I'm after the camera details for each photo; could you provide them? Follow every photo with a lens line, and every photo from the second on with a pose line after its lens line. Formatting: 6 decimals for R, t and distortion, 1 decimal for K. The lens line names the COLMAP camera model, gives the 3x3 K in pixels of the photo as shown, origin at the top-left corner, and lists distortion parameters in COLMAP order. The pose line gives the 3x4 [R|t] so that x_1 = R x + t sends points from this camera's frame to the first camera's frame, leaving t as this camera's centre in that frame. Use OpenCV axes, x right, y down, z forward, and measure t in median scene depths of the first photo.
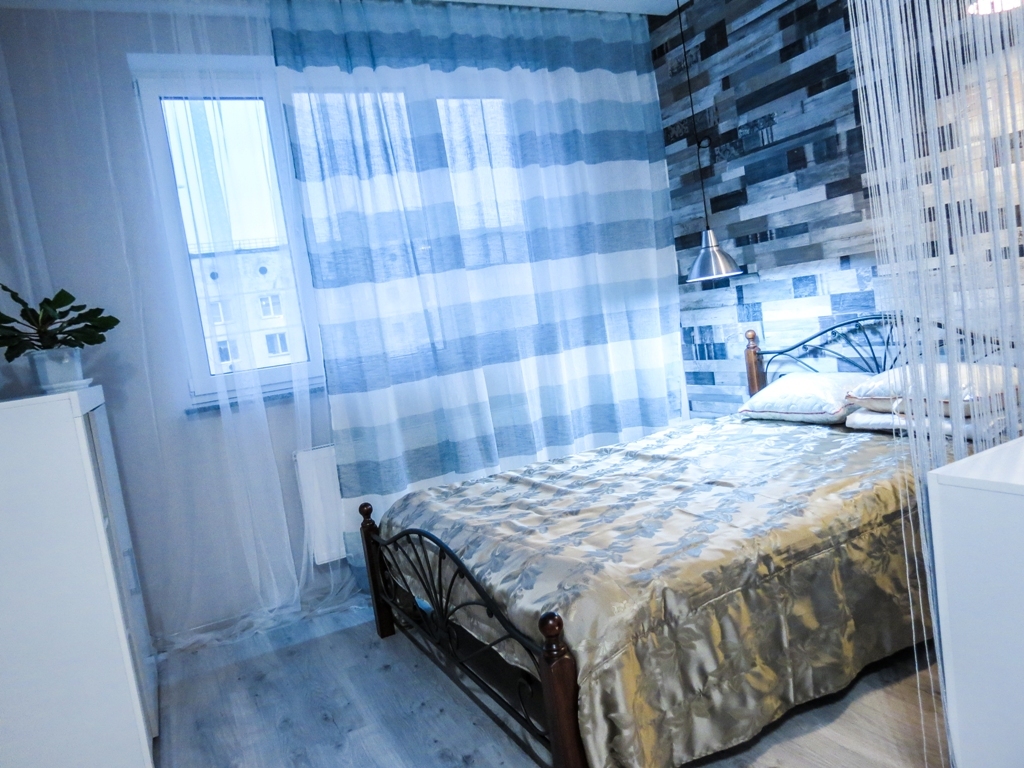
lens RADIAL K [[734.9, 0, 512.0], [0, 734.9, 384.0], [0, 0, 1]] dist [-0.030355, 0.000326]
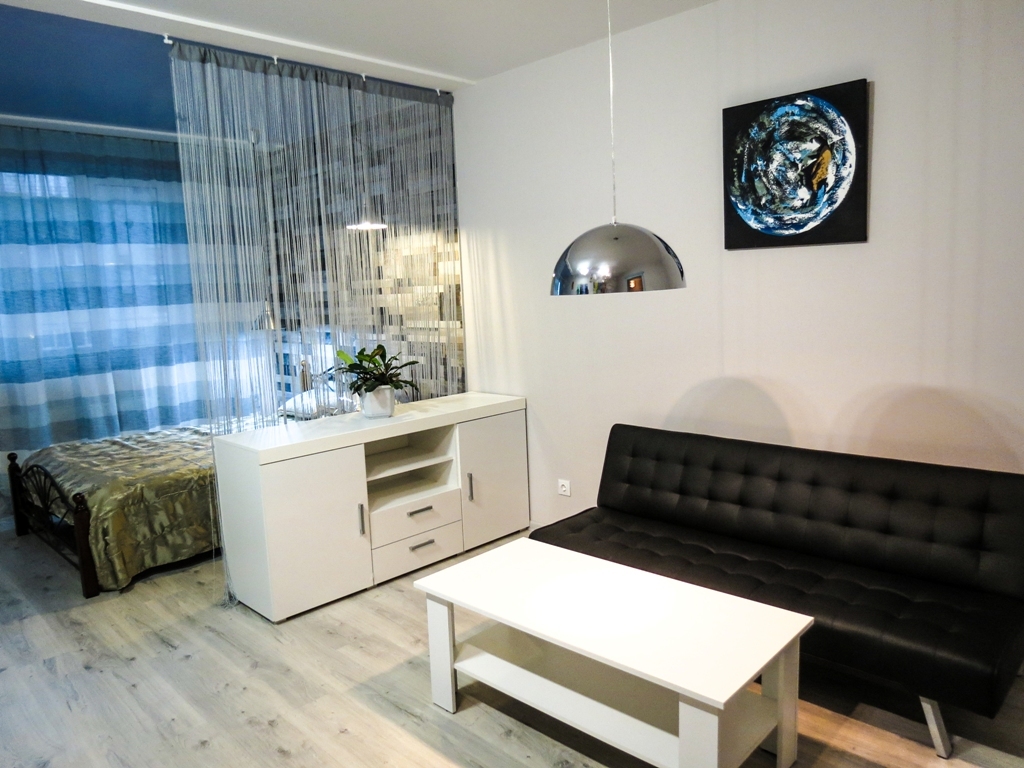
lens RADIAL K [[727.0, 0, 512.0], [0, 727.0, 384.0], [0, 0, 1]] dist [-0.028710, 0.010267]
pose [[0.941595, 0.070459, 0.329295, 0.277432], [-0.074559, 0.997217, -0.000177, -0.065566], [-0.328391, -0.024386, 0.944227, -0.781090]]
